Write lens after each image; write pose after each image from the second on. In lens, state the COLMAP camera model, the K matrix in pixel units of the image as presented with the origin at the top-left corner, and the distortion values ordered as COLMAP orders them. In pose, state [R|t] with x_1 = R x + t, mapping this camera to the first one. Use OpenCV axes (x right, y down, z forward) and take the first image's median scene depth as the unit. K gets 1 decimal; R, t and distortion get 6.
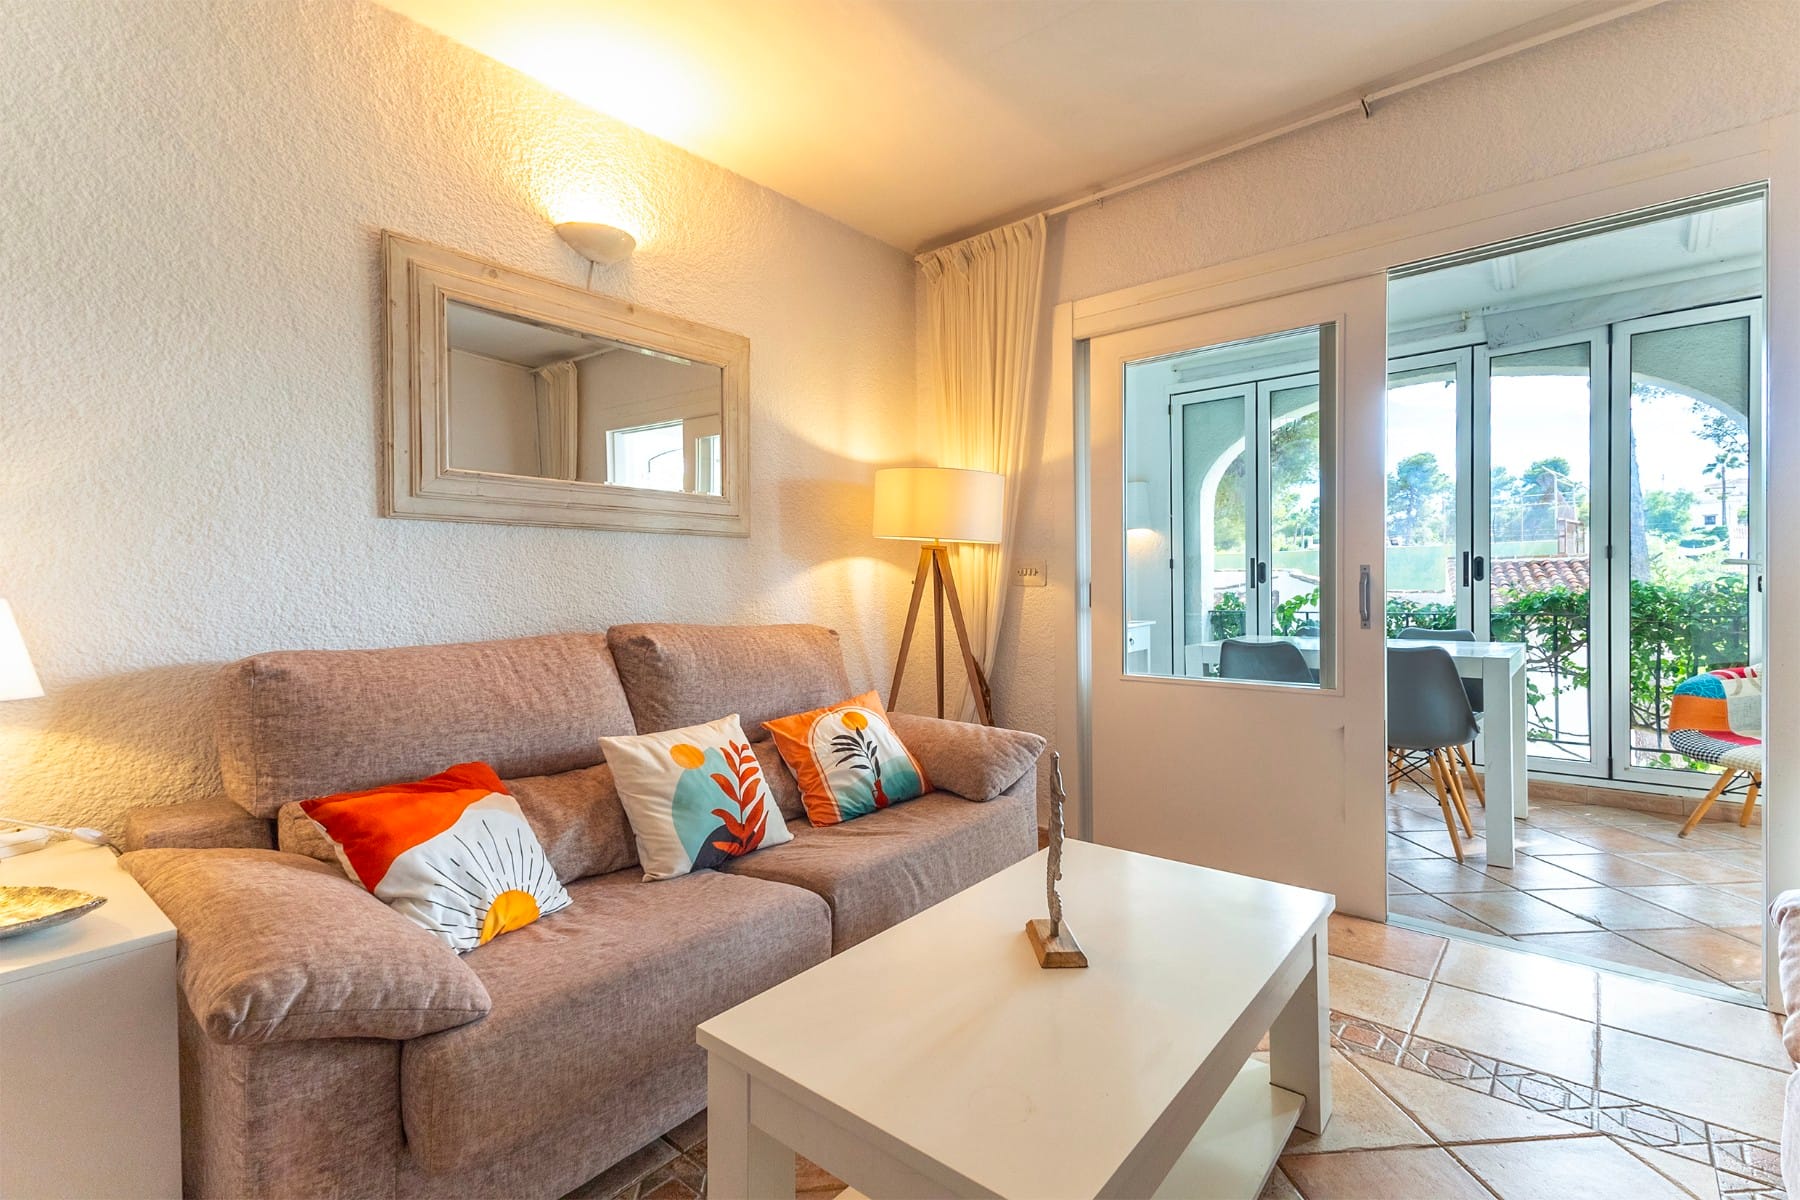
lens RADIAL K [[813.5, 0, 906.5], [0, 813.5, 597.5], [0, 0, 1]] dist [0.018025, -0.008238]
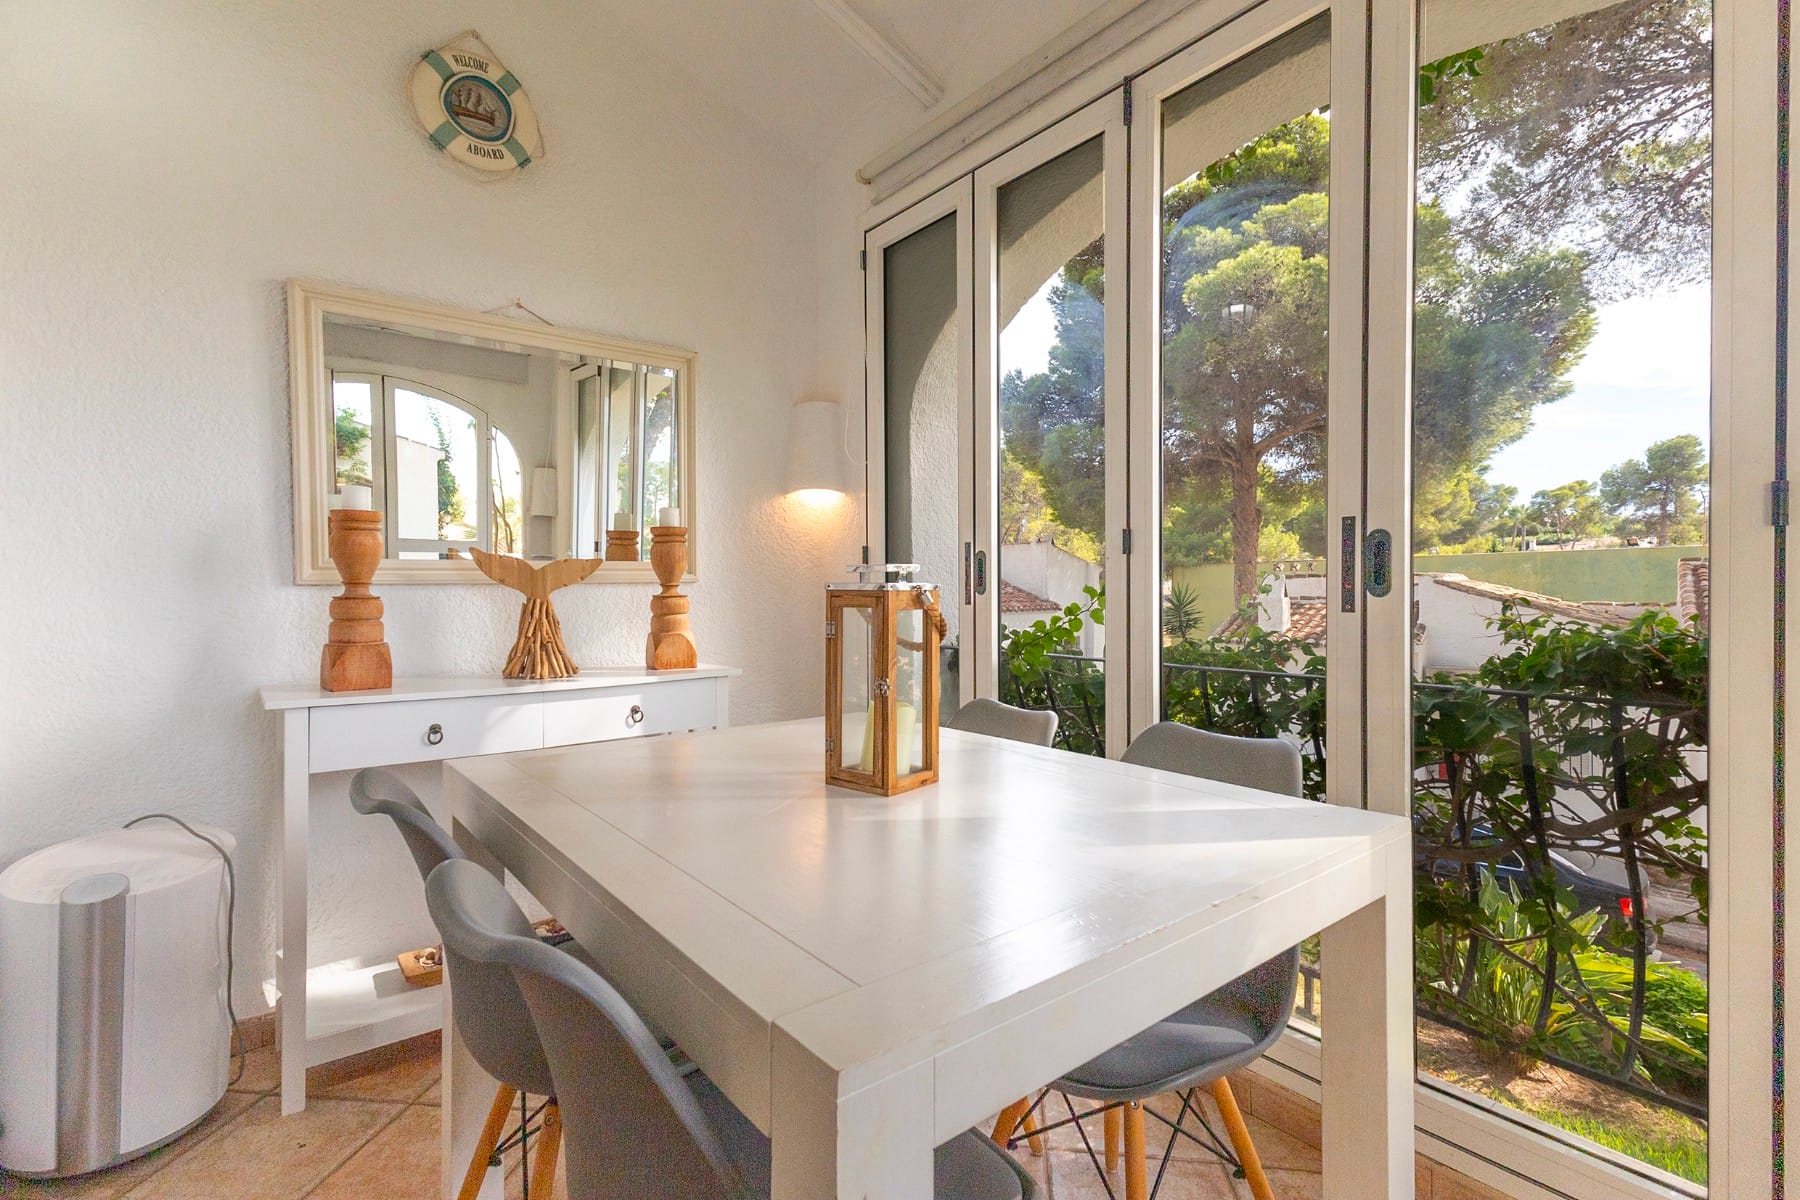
lens RADIAL K [[849.2, 0, 900.0], [0, 849.2, 600.0], [0, 0, 1]] dist [0.015919, -0.008613]
pose [[0.983975, 0.008444, -0.178109, 0.541797], [-0.009069, 0.999955, -0.002690, -0.015428], [0.178078, 0.004262, 0.984007, 0.576052]]
